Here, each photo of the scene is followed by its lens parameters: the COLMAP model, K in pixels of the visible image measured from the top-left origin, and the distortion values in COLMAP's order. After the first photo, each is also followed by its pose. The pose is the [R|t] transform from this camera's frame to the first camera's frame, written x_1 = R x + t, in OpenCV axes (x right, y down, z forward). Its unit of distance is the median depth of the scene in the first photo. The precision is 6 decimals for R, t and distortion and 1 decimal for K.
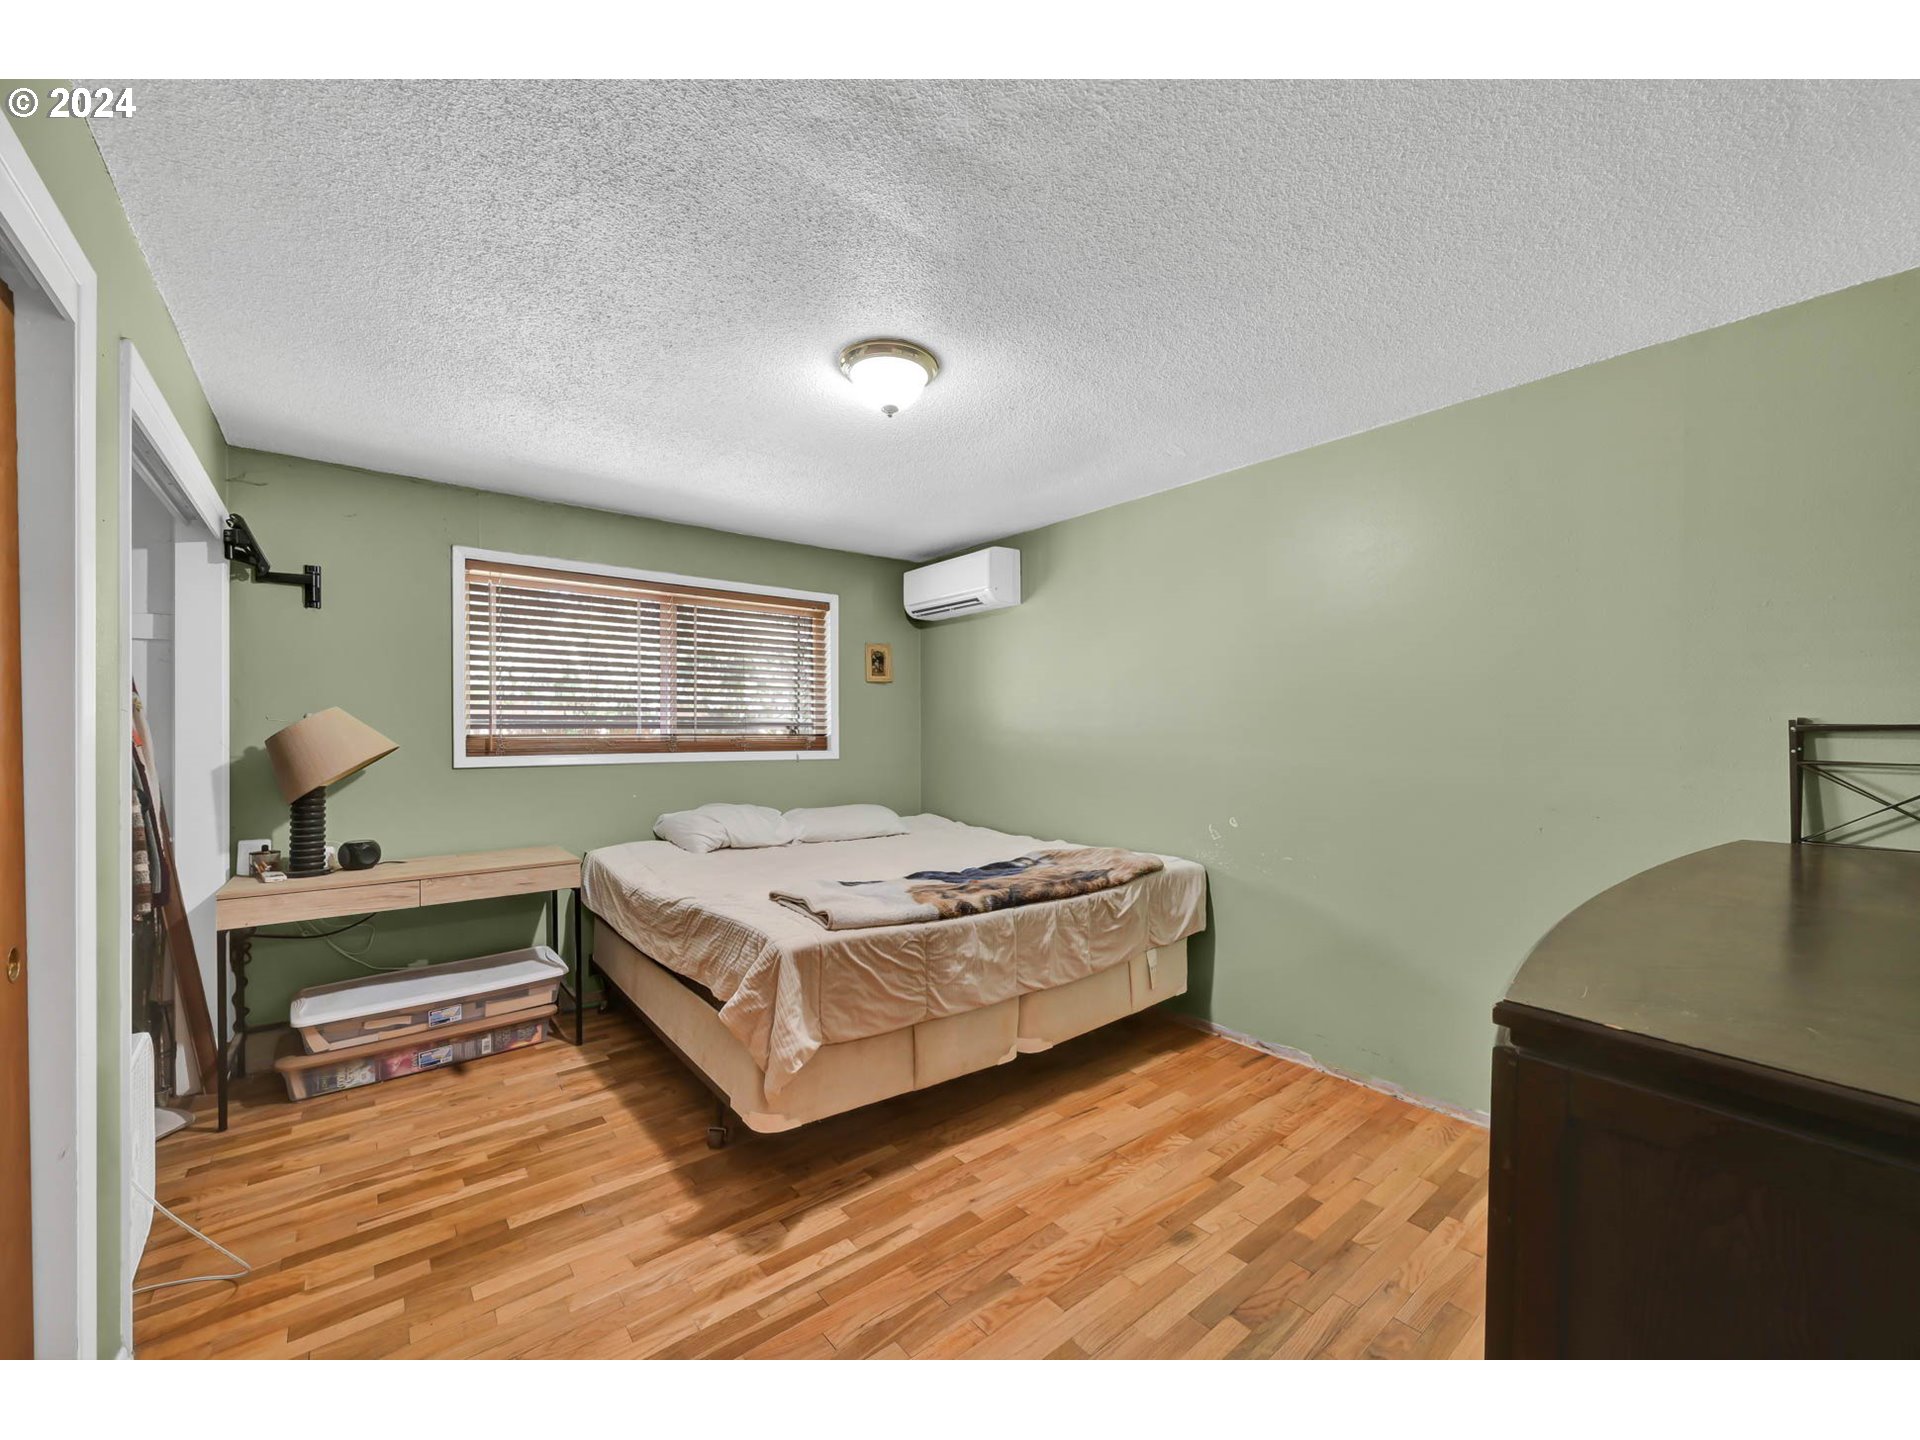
lens RADIAL K [[761.5, 0, 962.0], [0, 761.5, 717.1], [0, 0, 1]] dist [-0.001948, 0.000563]
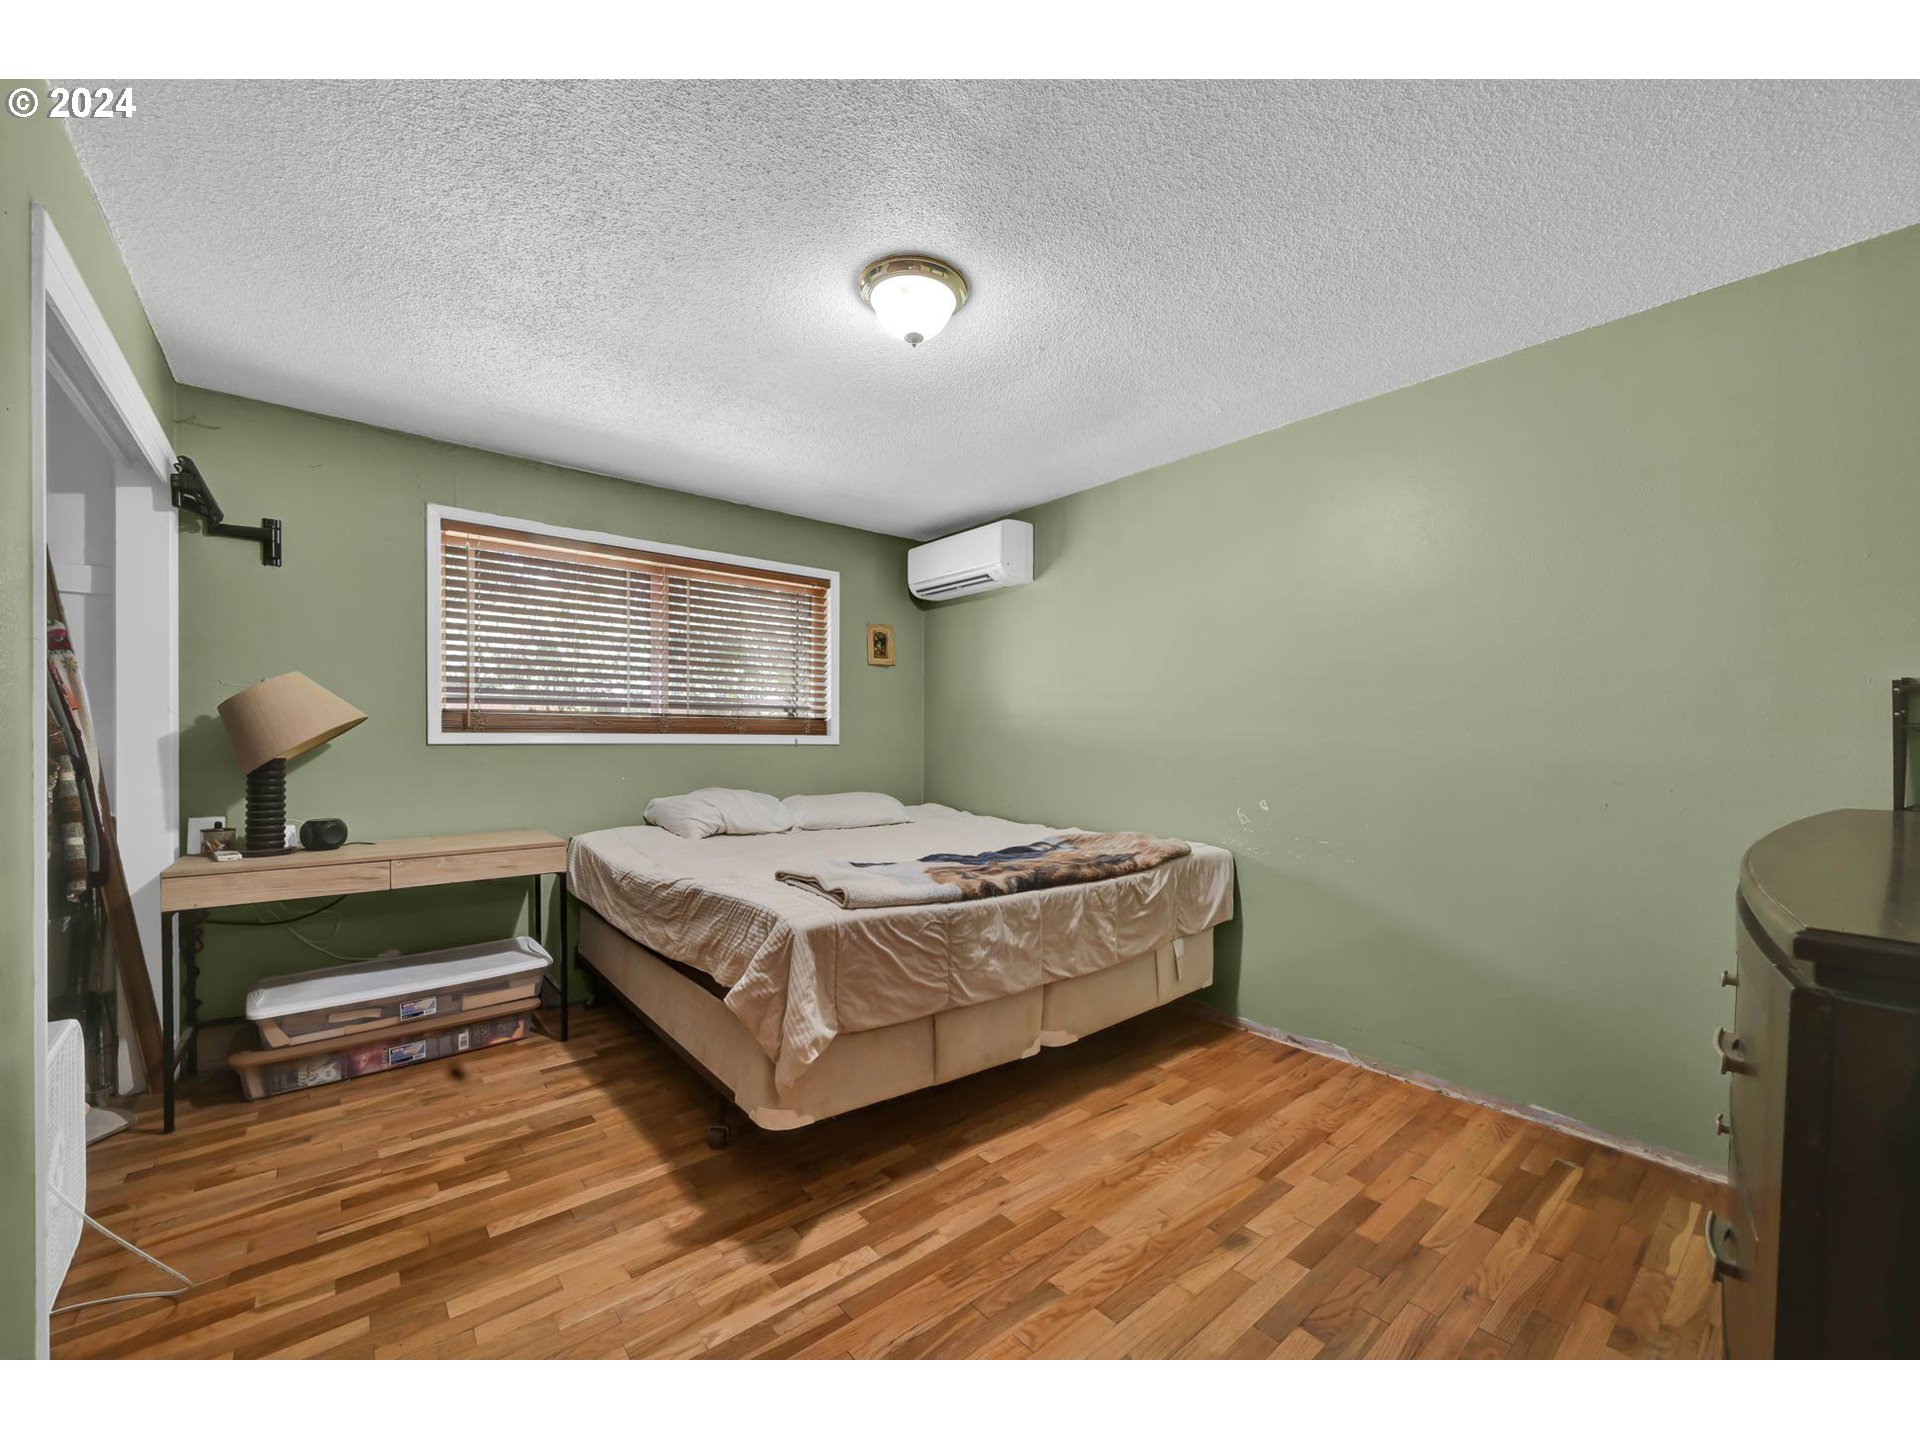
lens RADIAL K [[761.5, 0, 959.9], [0, 761.5, 734.0], [0, 0, 1]] dist [-0.001948, 0.000563]
pose [[0.999780, 0.006442, 0.019978, -0.049735], [-0.006613, 0.999942, 0.008526, 0.054375], [-0.019922, -0.008656, 0.999764, 0.077875]]
